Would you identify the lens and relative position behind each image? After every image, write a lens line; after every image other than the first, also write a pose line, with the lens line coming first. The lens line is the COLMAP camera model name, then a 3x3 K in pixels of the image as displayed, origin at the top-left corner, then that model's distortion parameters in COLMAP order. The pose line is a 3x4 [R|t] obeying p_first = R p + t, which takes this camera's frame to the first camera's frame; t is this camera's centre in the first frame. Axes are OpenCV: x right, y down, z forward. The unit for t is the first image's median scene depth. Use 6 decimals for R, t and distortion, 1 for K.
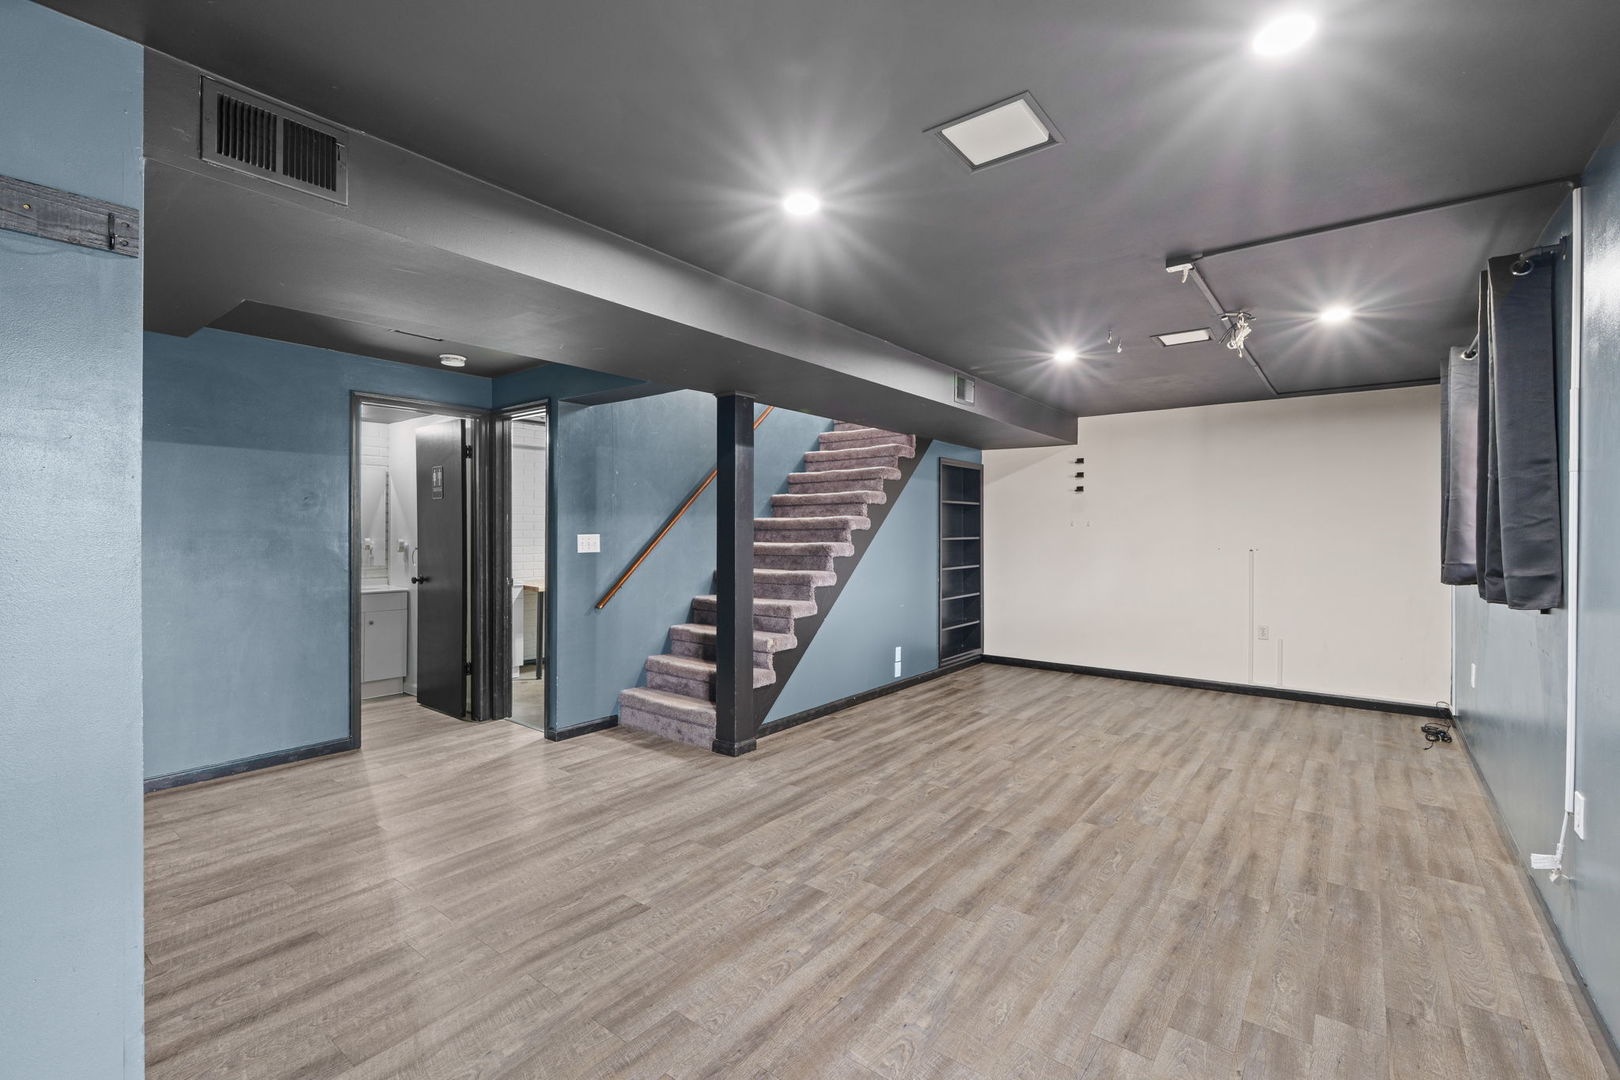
lens RADIAL K [[708.6, 0, 818.3], [0, 708.6, 535.4], [0, 0, 1]] dist [-0.000953, -0.000226]
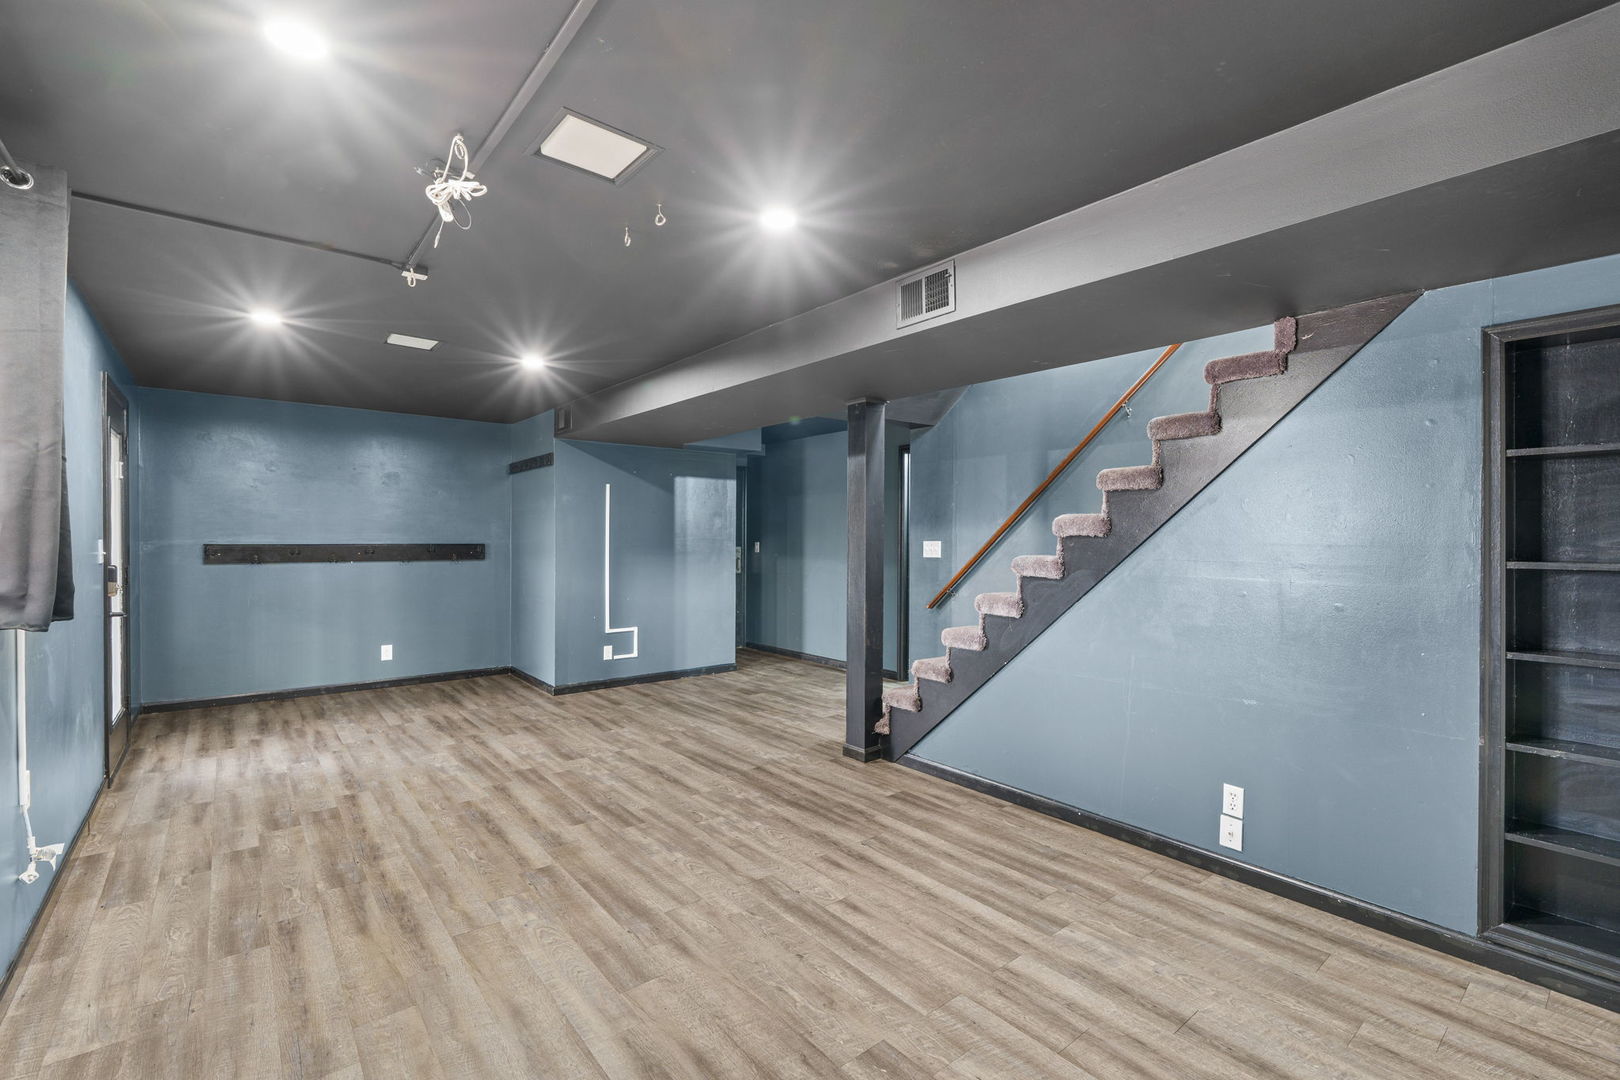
lens RADIAL K [[712.4, 0, 804.7], [0, 712.4, 541.9], [0, 0, 1]] dist [-0.002177, -0.000162]
pose [[-0.234340, 0.002514, -0.972152, 1.119286], [-0.012595, 0.999905, 0.005622, -0.006375], [0.972073, 0.013561, -0.234286, 1.456192]]
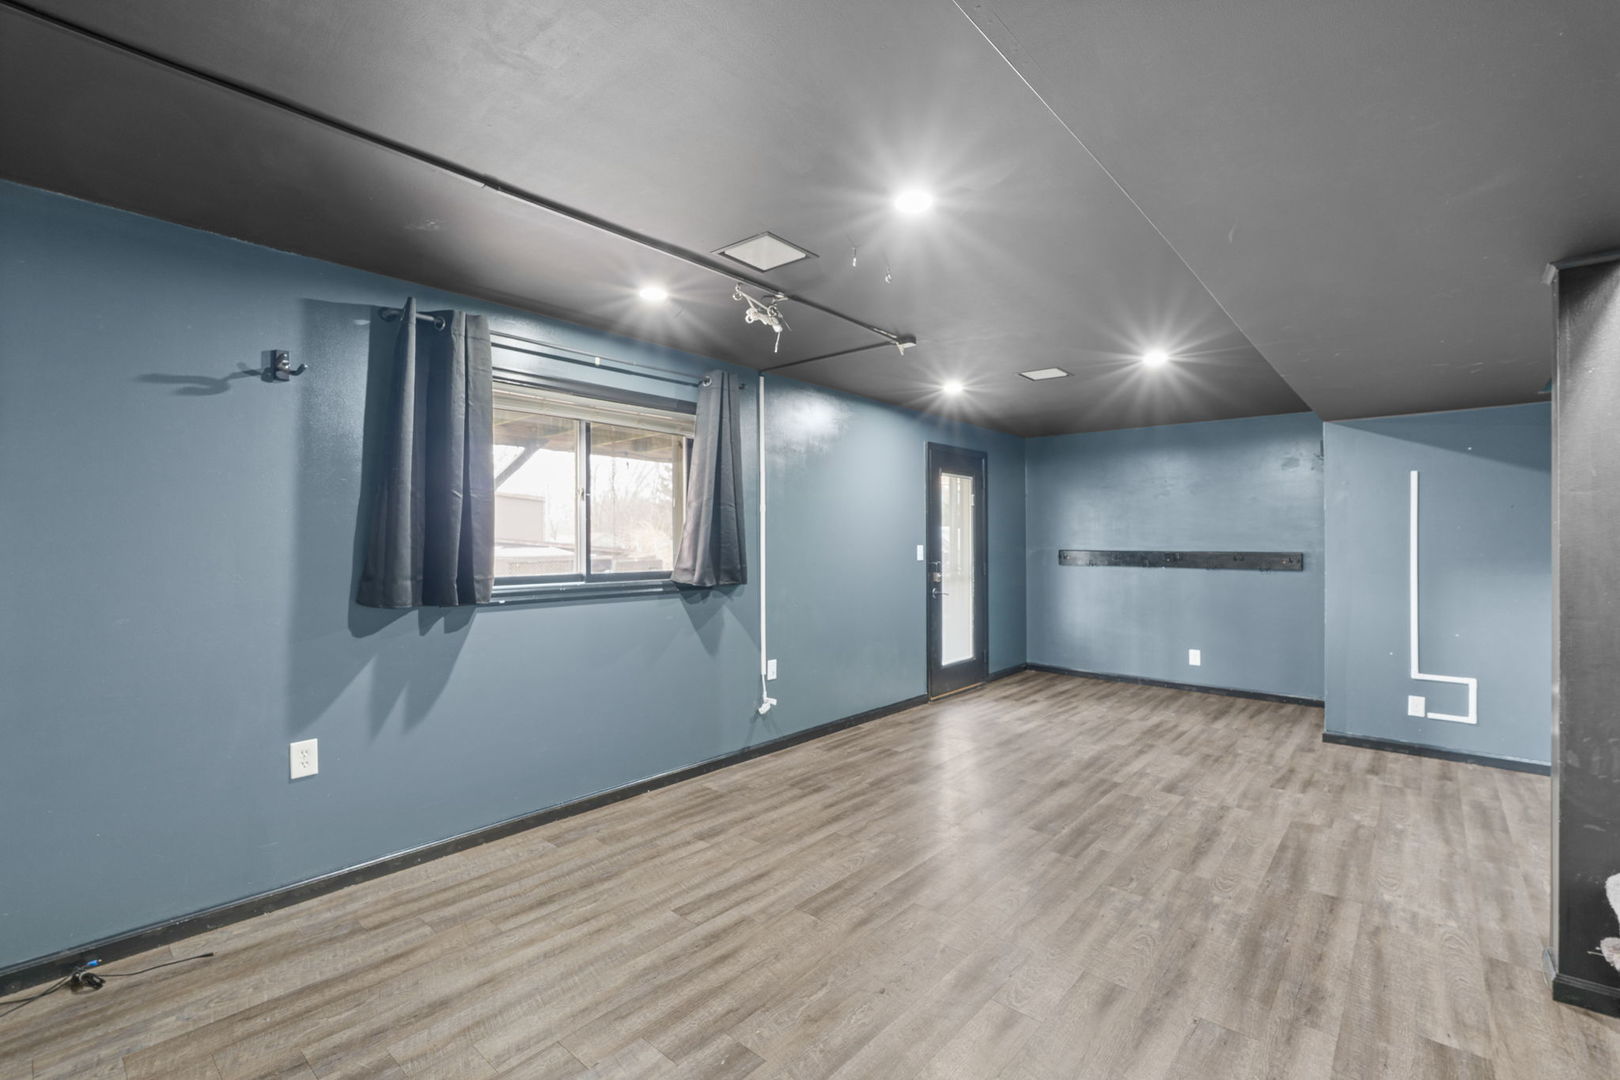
lens RADIAL K [[712.4, 0, 804.7], [0, 712.4, 541.9], [0, 0, 1]] dist [-0.002177, -0.000162]
pose [[-0.997498, -0.006032, 0.070441, 0.495055], [-0.005401, 0.999944, 0.009147, -0.014537], [-0.070492, 0.008743, -0.997474, 1.928814]]
